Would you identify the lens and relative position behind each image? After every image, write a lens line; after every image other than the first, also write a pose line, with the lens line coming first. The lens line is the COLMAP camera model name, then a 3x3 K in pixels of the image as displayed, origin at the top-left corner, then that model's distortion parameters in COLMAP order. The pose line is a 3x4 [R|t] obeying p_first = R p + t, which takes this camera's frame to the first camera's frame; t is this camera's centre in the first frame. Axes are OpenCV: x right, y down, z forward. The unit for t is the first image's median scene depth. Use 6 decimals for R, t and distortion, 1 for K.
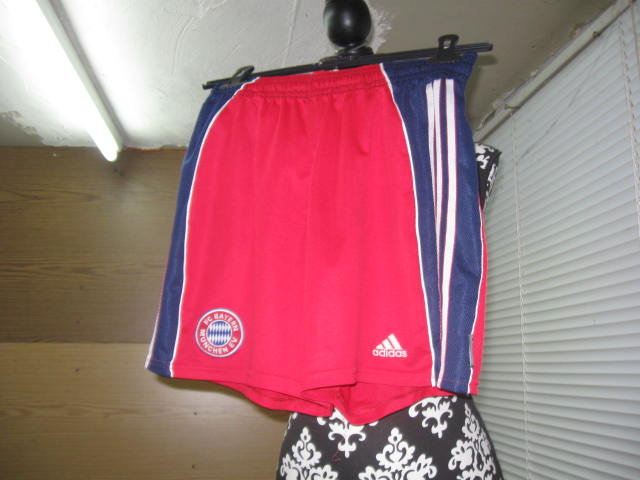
lens RADIAL K [[669.9, 0, 322.9], [0, 669.9, 235.3], [0, 0, 1]] dist [-0.127377, 0.000000]
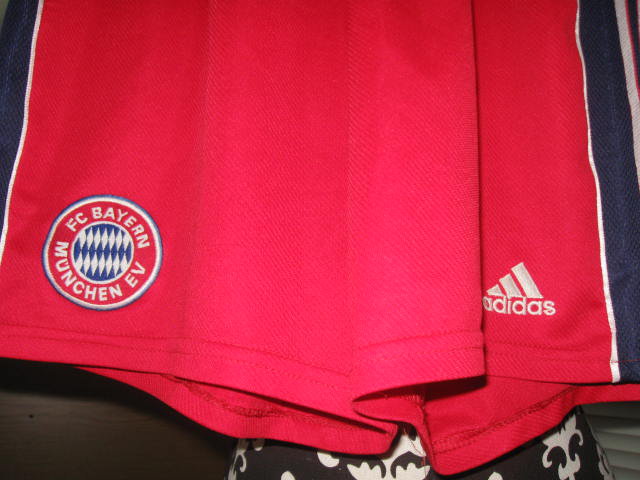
lens RADIAL K [[669.9, 0, 318.9], [0, 669.9, 242.0], [0, 0, 1]] dist [-0.127377, 0.000000]
pose [[0.974936, 0.055297, 0.215502, -0.112921], [-0.058143, 0.998285, 0.006884, 0.130110], [-0.214752, -0.019242, 0.976479, 0.564721]]
